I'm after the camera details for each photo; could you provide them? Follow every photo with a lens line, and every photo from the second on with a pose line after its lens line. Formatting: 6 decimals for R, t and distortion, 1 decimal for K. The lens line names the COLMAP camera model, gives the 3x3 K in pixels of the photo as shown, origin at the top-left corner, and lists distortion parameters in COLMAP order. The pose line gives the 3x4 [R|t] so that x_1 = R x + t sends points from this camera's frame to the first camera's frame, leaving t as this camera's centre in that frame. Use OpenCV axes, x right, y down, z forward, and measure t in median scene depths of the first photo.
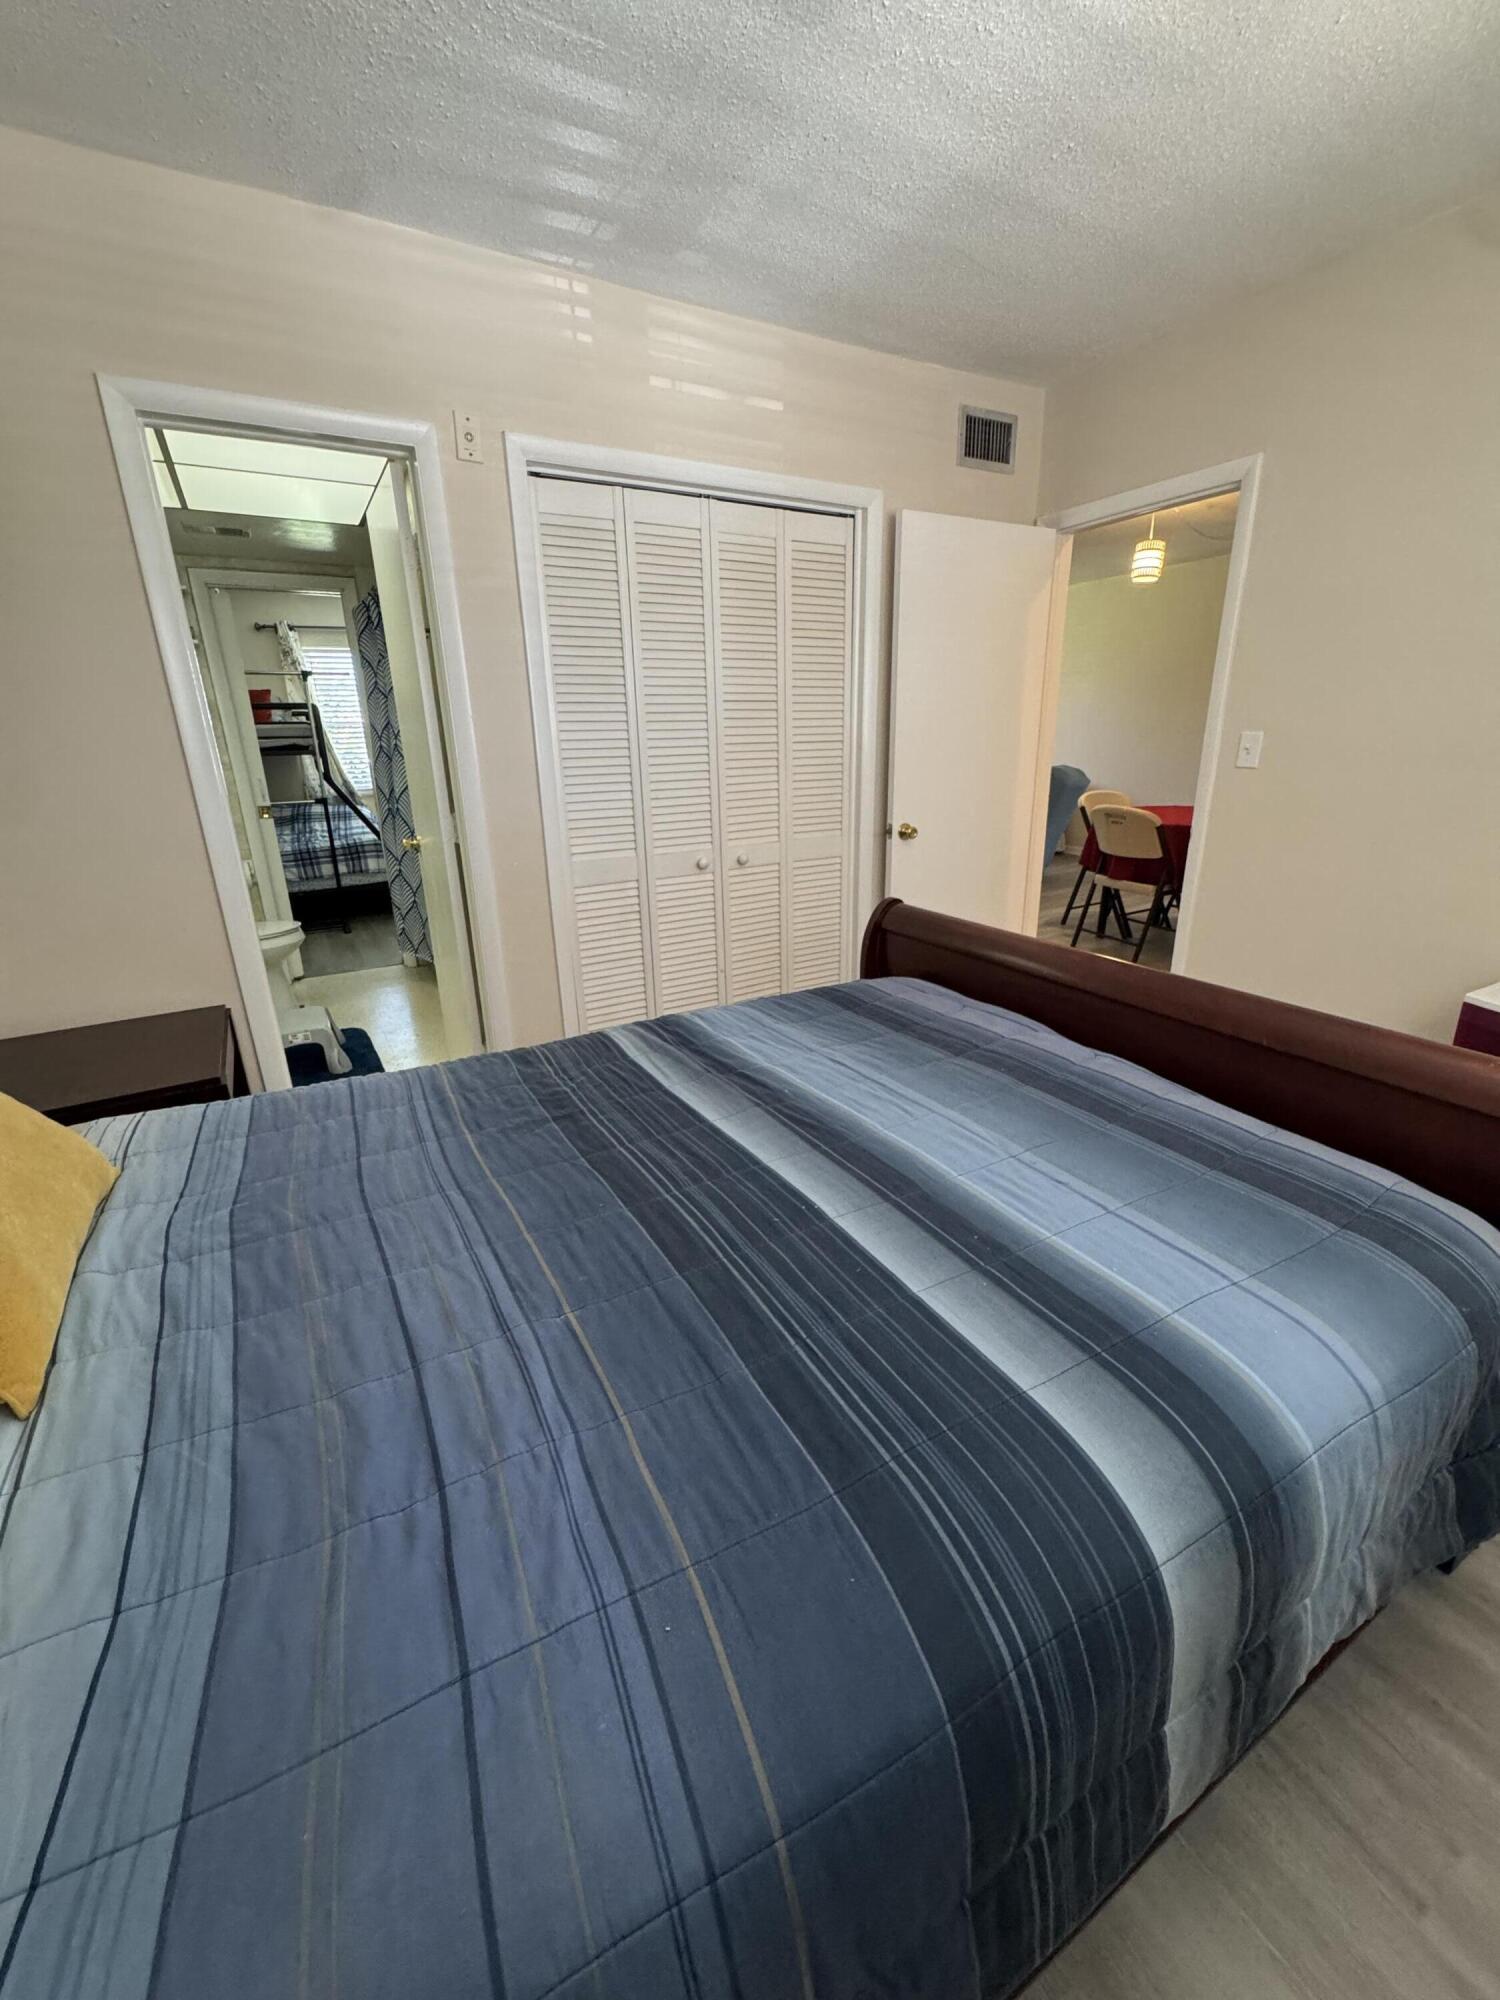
lens RADIAL K [[808.6, 0, 758.5], [0, 808.6, 1001.7], [0, 0, 1]] dist [-0.002116, 0.000767]
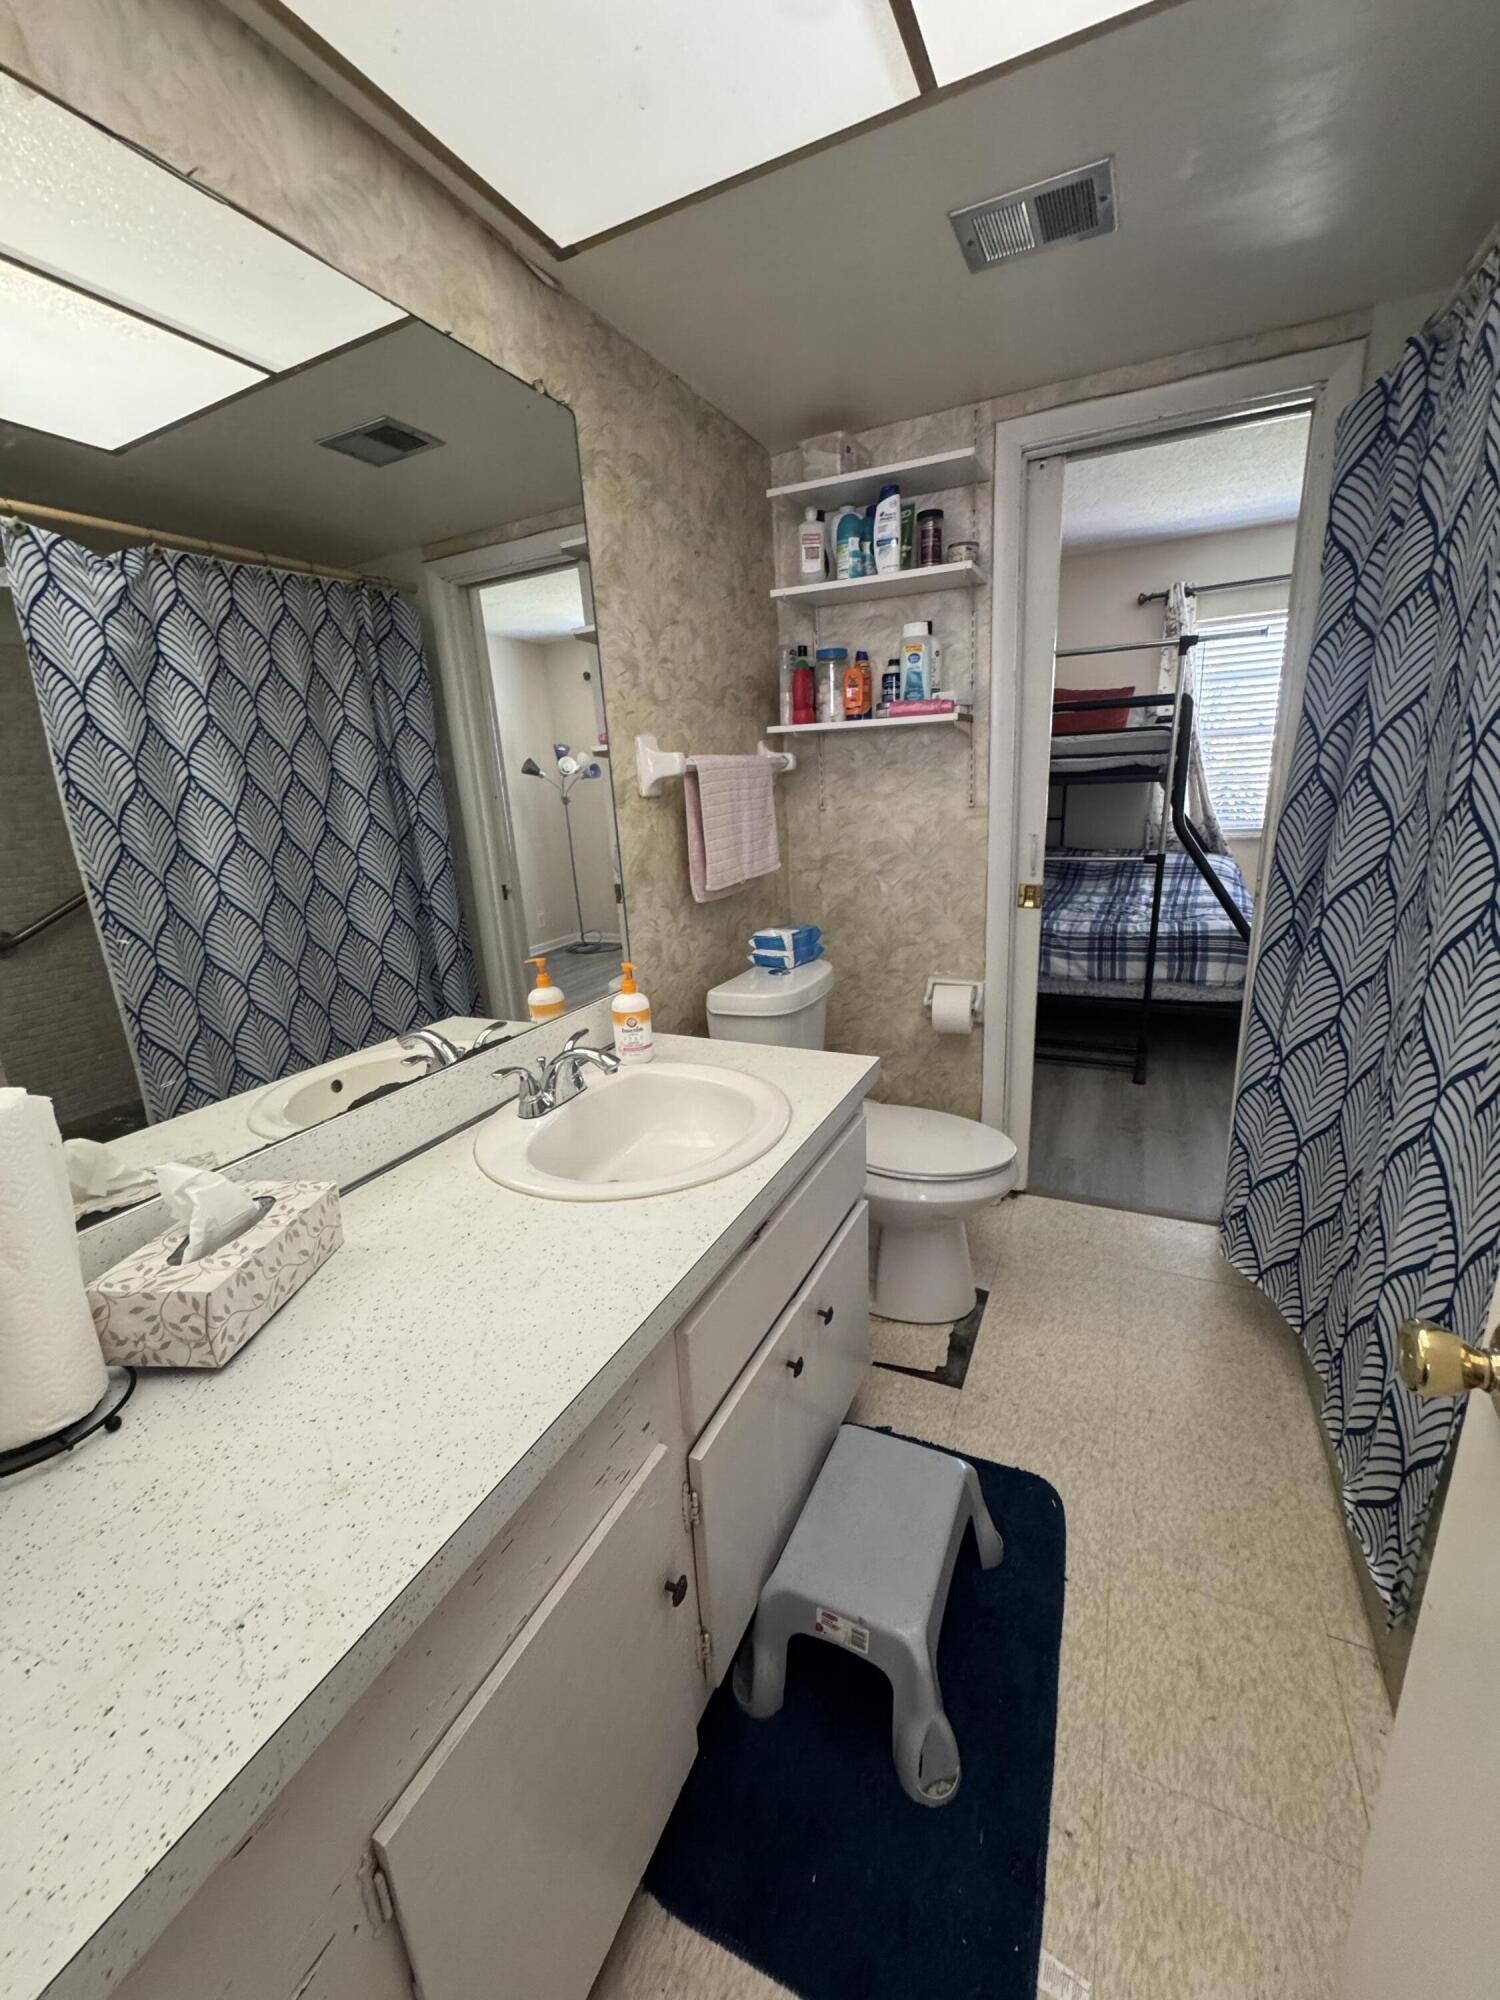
lens RADIAL K [[797.7, 0, 750.0], [0, 797.7, 1000.0], [0, 0, 1]] dist [-0.001329, 0.000385]
pose [[0.564959, 0.210183, -0.797900, -0.288057], [-0.222505, 0.969997, 0.097970, -0.180846], [0.794552, 0.122188, 0.594775, 0.559685]]
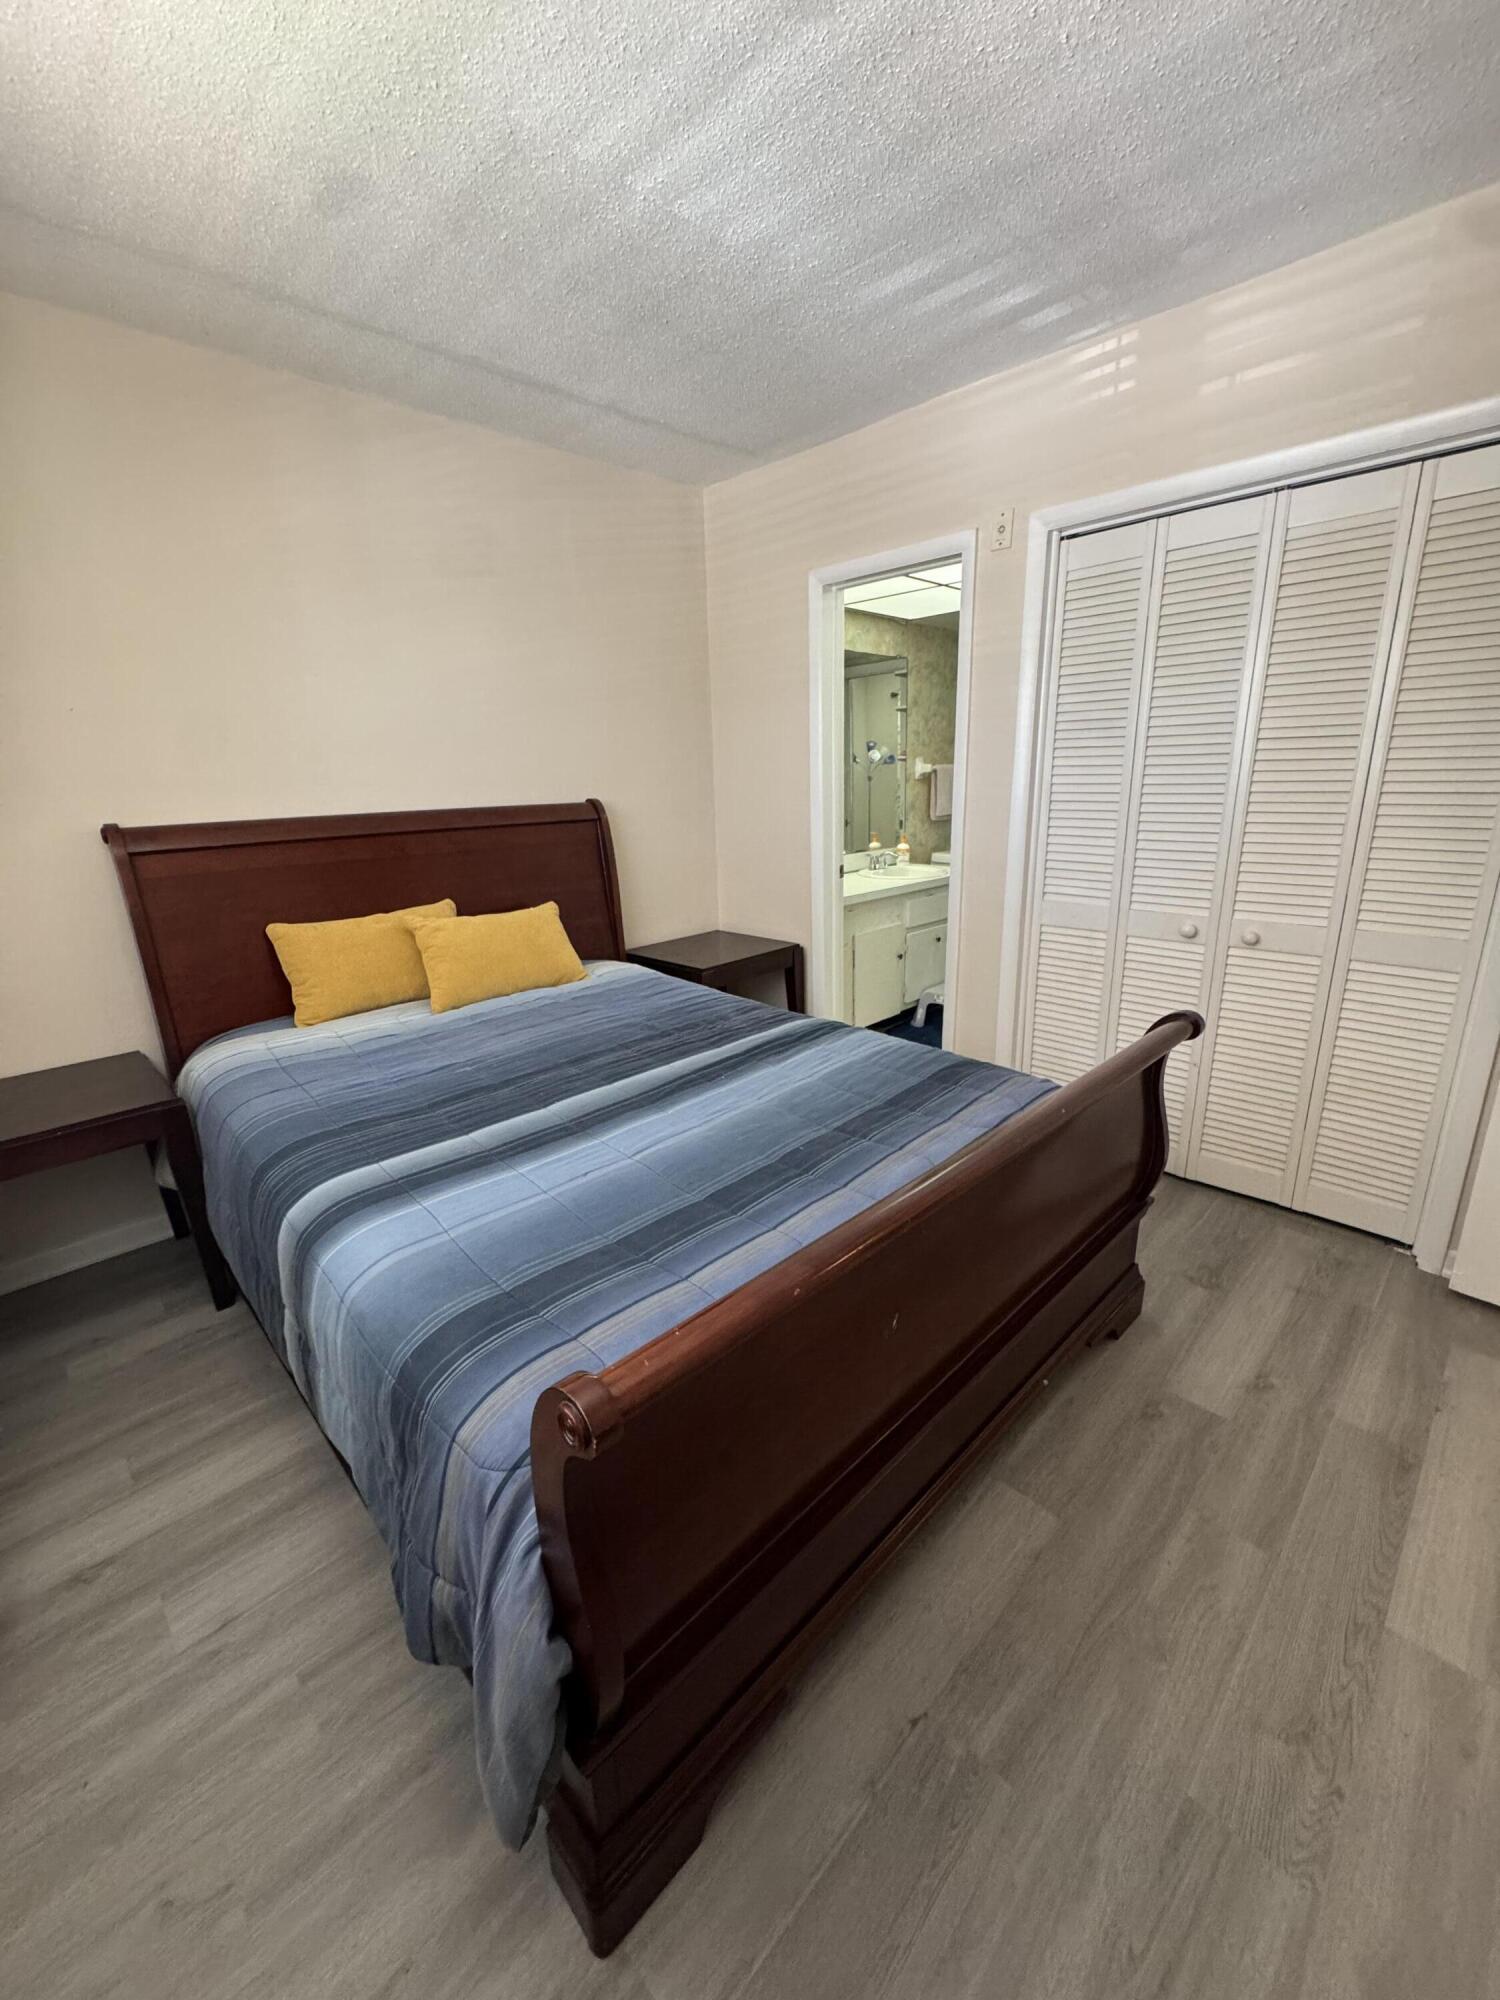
lens RADIAL K [[799.5, 0, 750.4], [0, 799.5, 1001.2], [0, 0, 1]] dist [-0.001654, 0.000454]
pose [[0.256501, 0.280787, -0.924860, 0.425162], [-0.285010, 0.936299, 0.205215, -0.098502], [0.923568, 0.210956, 0.320188, 0.225482]]
